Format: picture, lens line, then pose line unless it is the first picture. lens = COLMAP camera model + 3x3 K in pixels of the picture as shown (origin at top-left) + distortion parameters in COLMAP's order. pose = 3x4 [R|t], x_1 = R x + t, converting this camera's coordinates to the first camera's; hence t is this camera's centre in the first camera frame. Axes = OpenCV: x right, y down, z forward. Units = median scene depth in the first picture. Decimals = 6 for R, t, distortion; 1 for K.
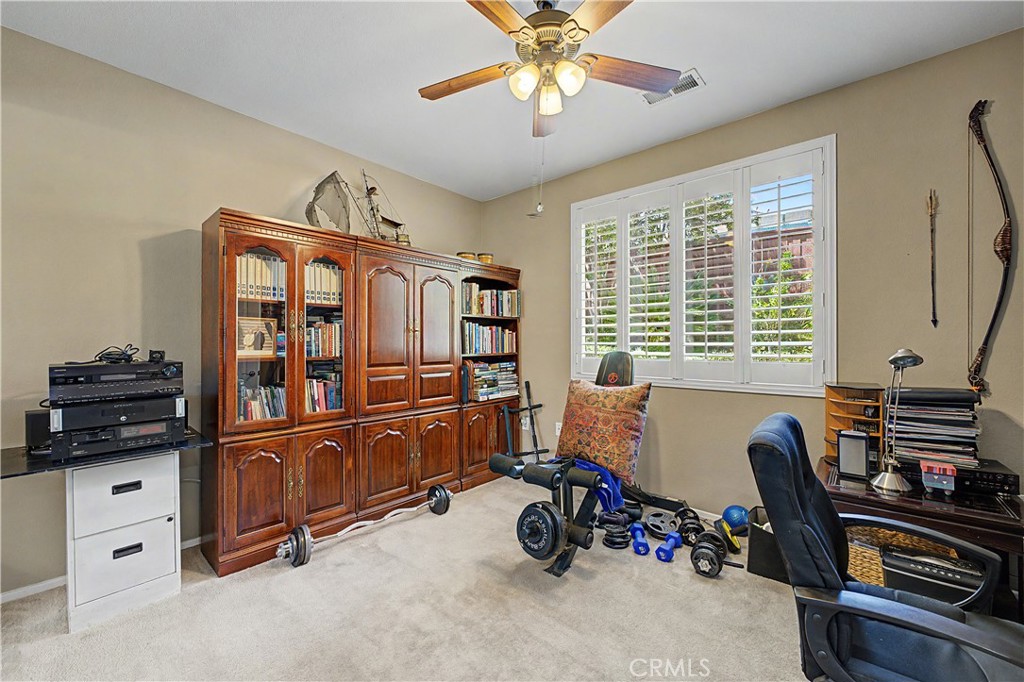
lens RADIAL K [[404.4, 0, 512.0], [0, 404.4, 341.0], [0, 0, 1]] dist [0.000721, 0.000187]
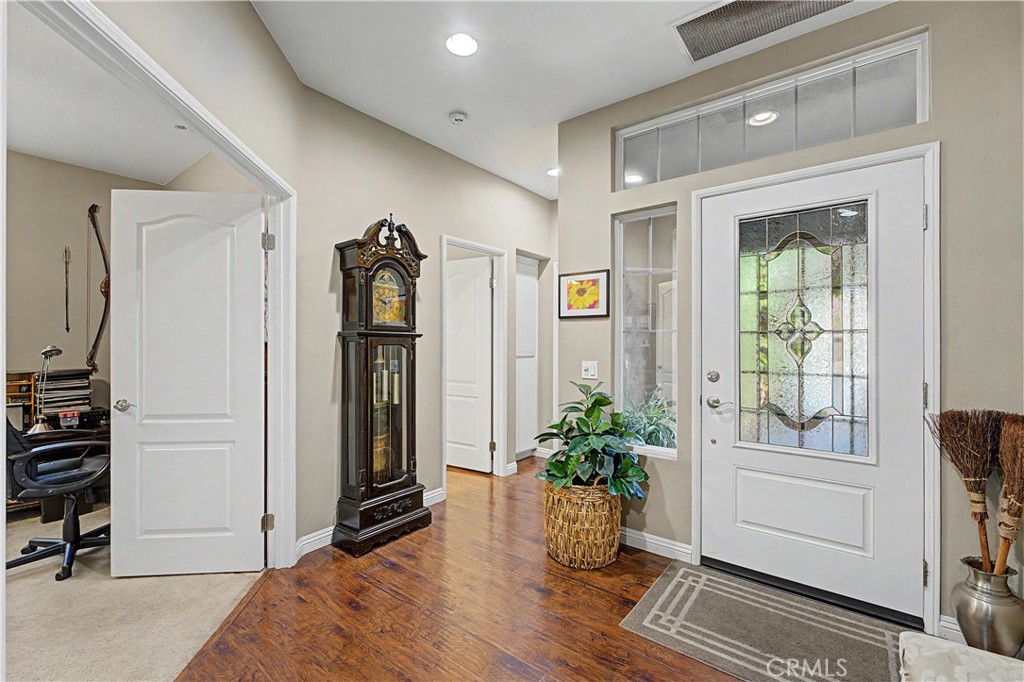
lens RADIAL K [[434.3, 0, 512.0], [0, 434.3, 341.0], [0, 0, 1]] dist [0.000253, 0.000054]
pose [[-0.045115, 0.002218, 0.998979, -0.832788], [-0.006208, 0.999978, -0.002501, -0.006640], [-0.998963, -0.006314, -0.045100, -0.752417]]
